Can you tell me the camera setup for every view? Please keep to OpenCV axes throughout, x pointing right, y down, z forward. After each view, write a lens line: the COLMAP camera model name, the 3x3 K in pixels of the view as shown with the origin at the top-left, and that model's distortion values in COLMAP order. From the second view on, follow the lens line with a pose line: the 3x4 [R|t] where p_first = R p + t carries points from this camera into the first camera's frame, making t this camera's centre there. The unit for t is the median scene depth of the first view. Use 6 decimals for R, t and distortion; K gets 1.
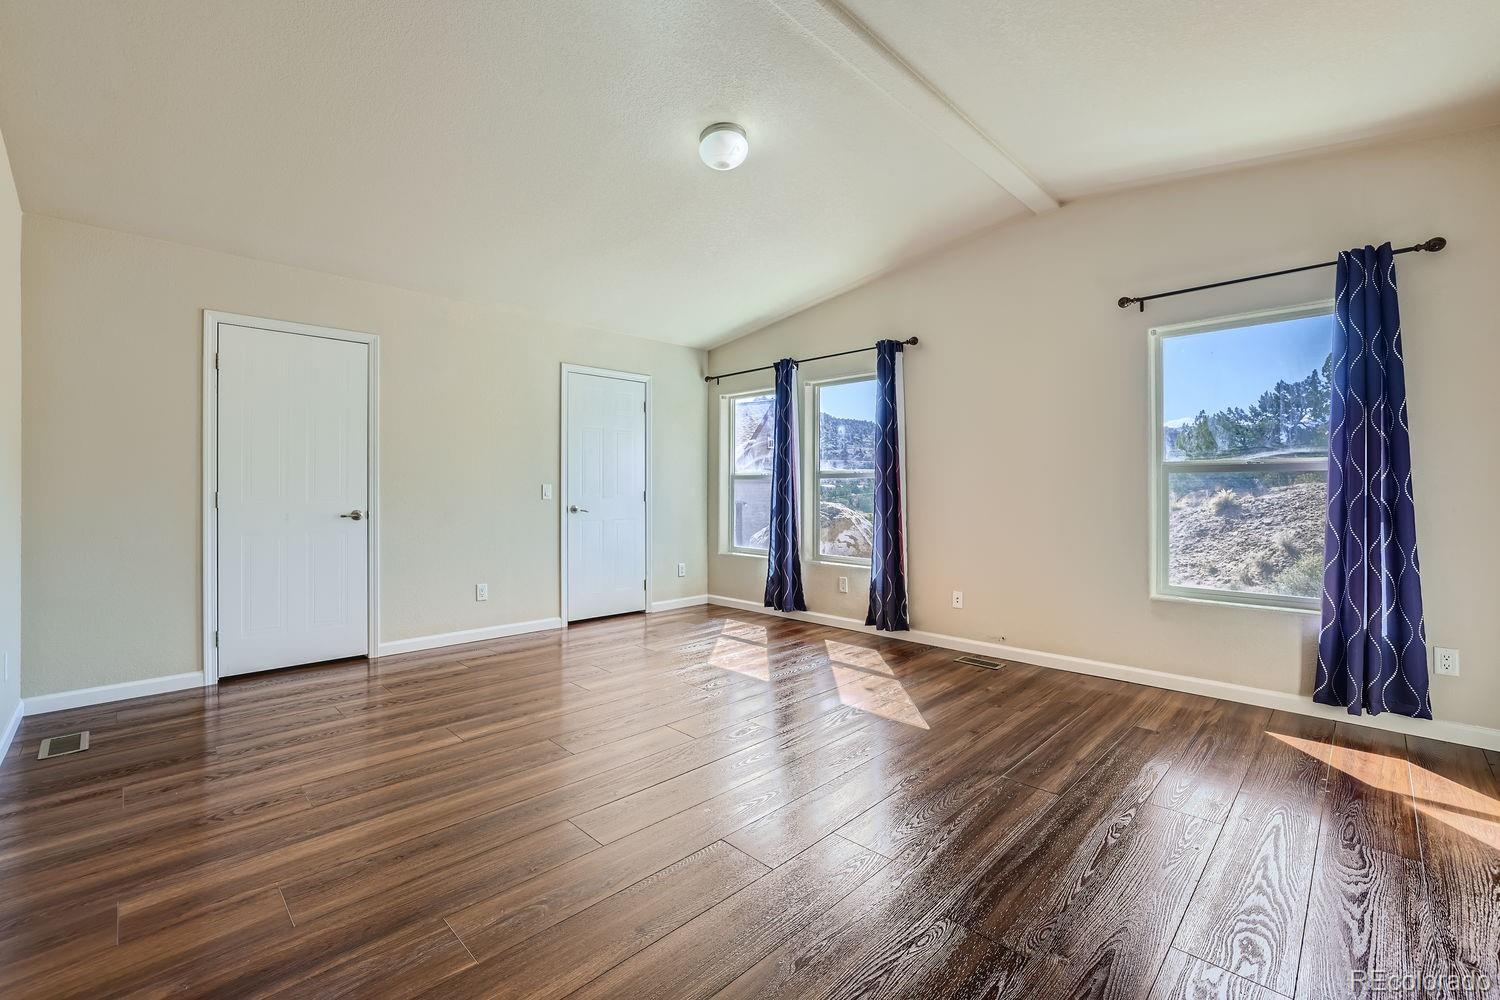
lens RADIAL K [[642.8, 0, 747.9], [0, 642.8, 491.9], [0, 0, 1]] dist [0.001318, 0.000041]
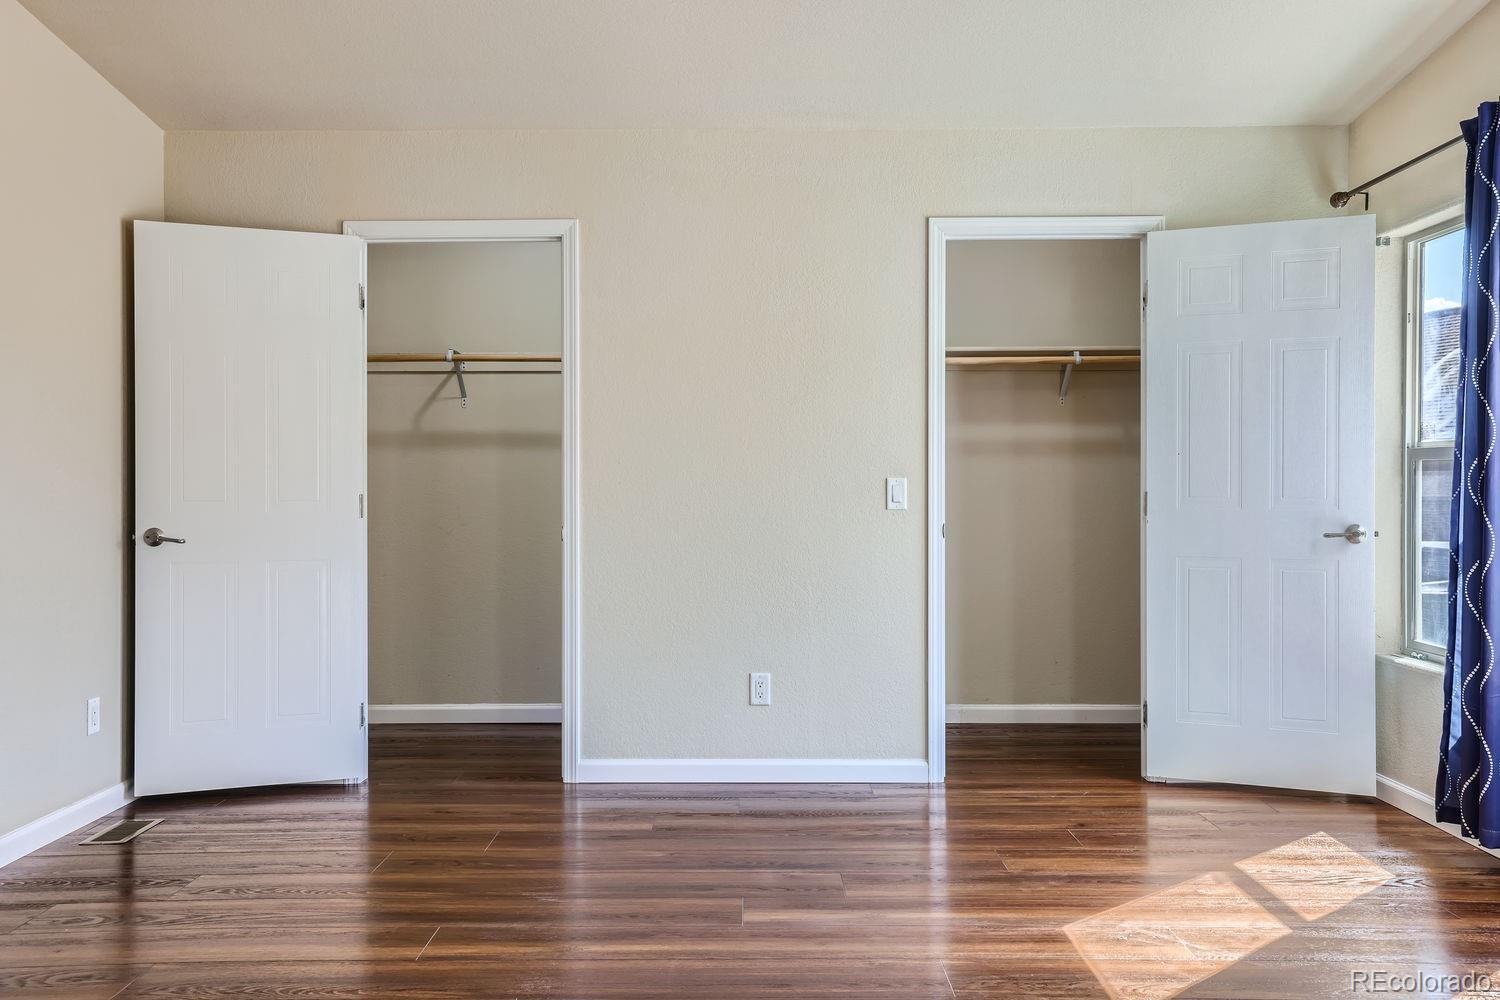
lens RADIAL K [[1306.9, 0, 751.4], [0, 1306.9, 500.4], [0, 0, 1]] dist [0.018898, 0.015259]
pose [[0.708345, 0.004766, -0.705850, 0.339937], [0.002521, 0.999954, 0.009282, -0.004577], [0.705862, -0.008354, 0.708300, 0.269655]]
